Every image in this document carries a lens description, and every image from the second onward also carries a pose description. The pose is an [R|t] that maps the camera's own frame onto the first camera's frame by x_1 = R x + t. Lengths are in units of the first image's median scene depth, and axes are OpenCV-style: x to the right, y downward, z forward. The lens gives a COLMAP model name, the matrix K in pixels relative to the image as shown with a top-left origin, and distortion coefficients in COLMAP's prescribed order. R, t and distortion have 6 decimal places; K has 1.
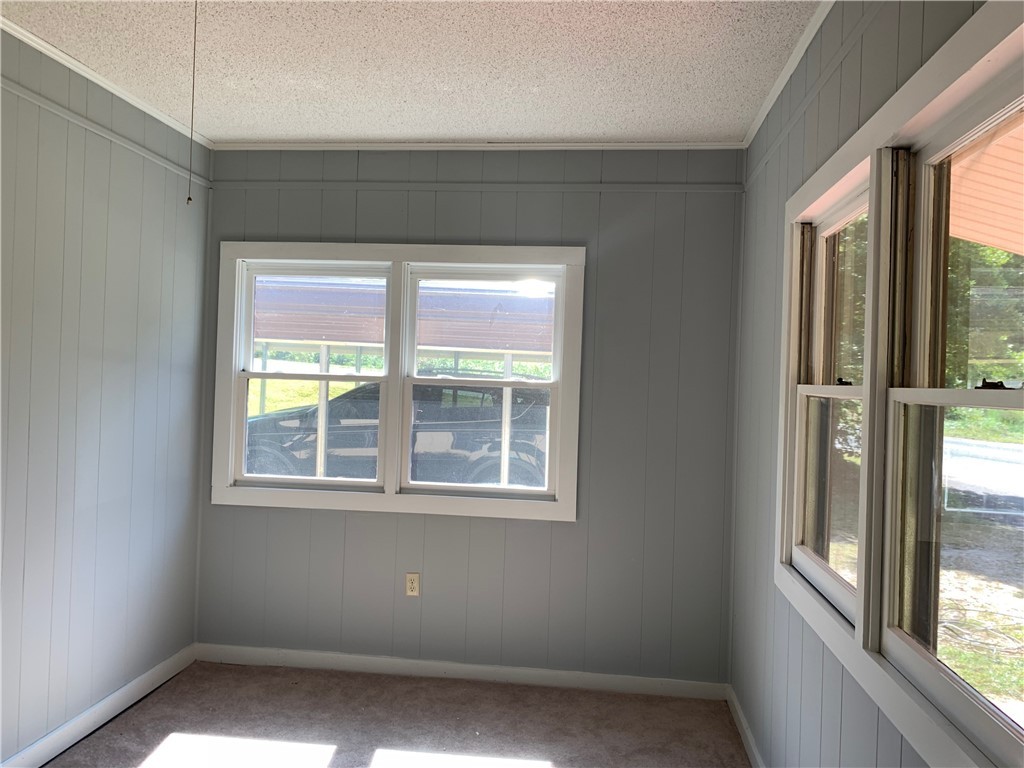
lens RADIAL K [[773.3, 0, 512.0], [0, 773.3, 384.0], [0, 0, 1]] dist [0.191142, -0.174421]
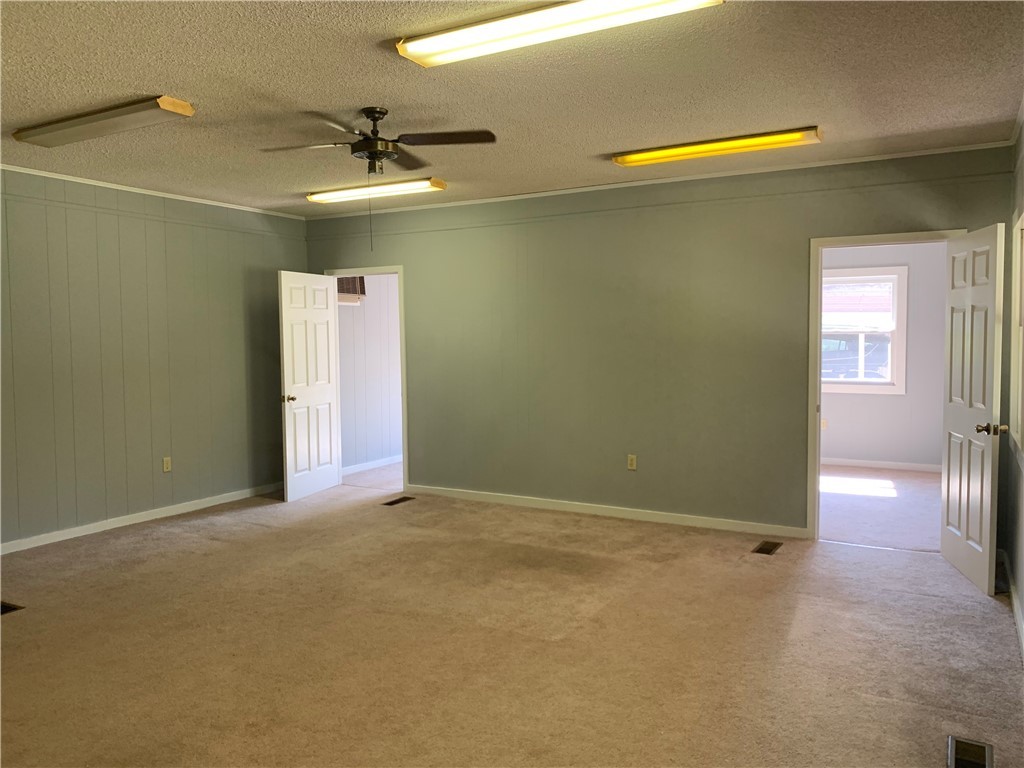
lens RADIAL K [[773.3, 0, 512.0], [0, 773.3, 384.0], [0, 0, 1]] dist [0.191142, -0.174421]
pose [[0.923031, -0.020448, -0.384181, -0.053026], [0.040860, 0.998149, 0.045044, 0.001632], [0.382549, -0.057275, 0.922158, -1.098689]]
